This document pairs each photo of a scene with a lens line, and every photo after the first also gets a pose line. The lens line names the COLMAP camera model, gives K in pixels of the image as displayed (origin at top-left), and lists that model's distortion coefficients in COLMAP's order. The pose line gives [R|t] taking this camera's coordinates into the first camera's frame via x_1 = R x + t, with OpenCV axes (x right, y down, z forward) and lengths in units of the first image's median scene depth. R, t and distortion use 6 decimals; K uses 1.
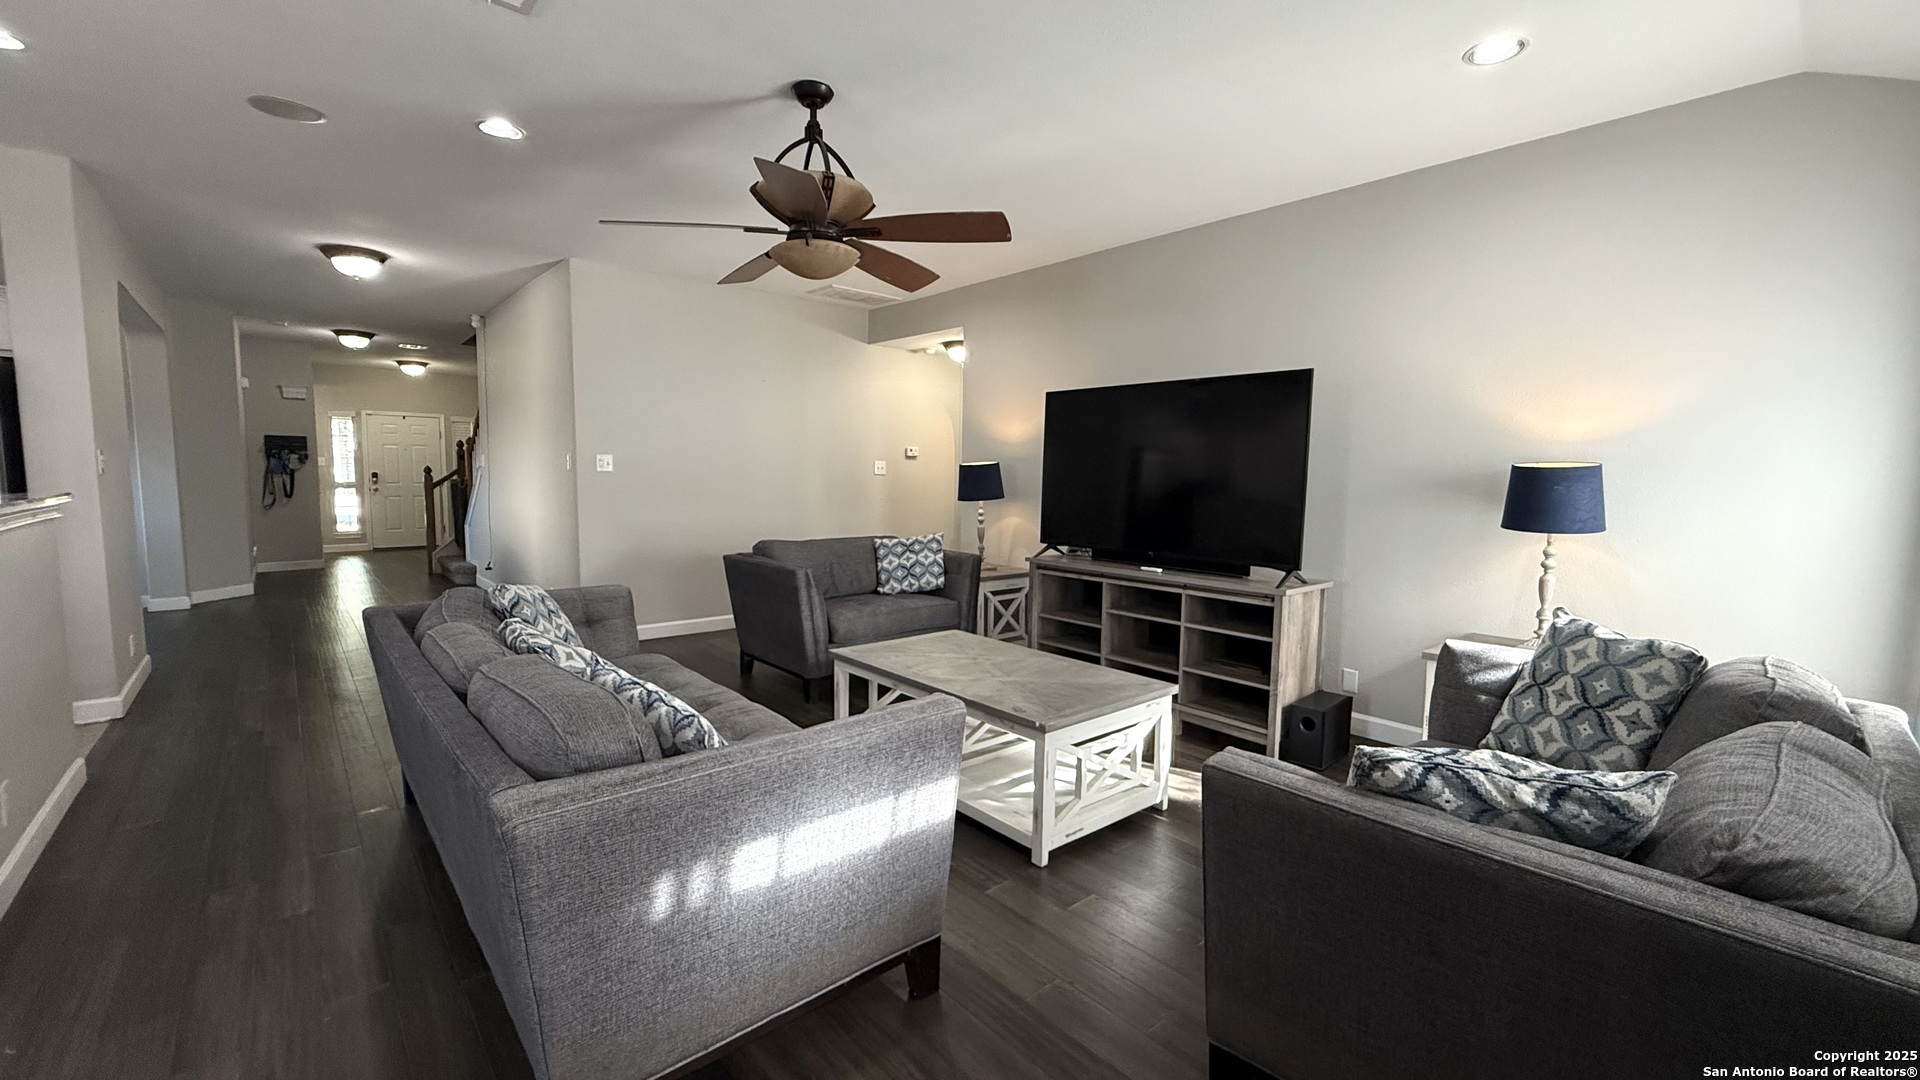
lens RADIAL K [[768.8, 0, 952.1], [0, 768.8, 536.2], [0, 0, 1]] dist [0.002086, -0.000400]
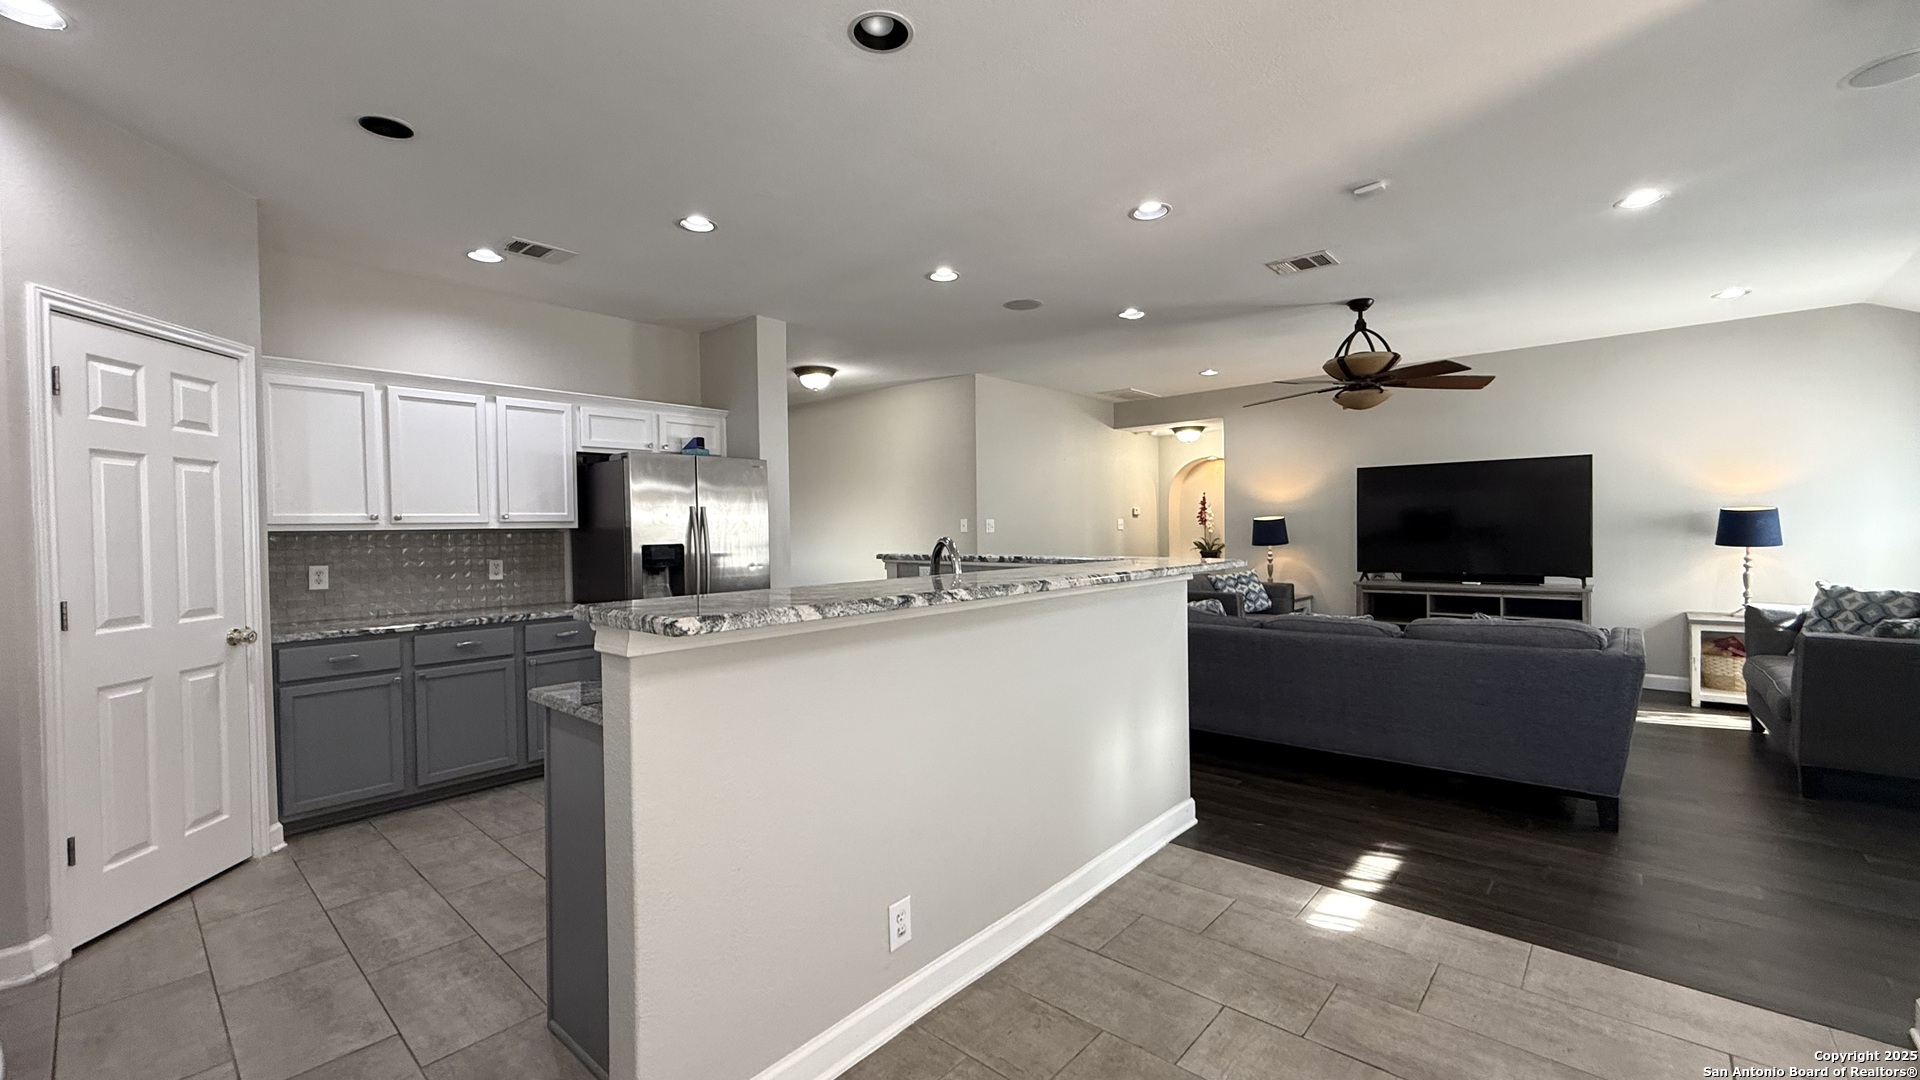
lens RADIAL K [[768.8, 0, 952.1], [0, 768.8, 536.2], [0, 0, 1]] dist [0.002086, -0.000400]
pose [[0.991576, -0.032321, 0.125429, -1.109731], [0.041498, 0.996595, -0.071253, 0.019087], [-0.122699, 0.075857, 0.989541, -0.456086]]
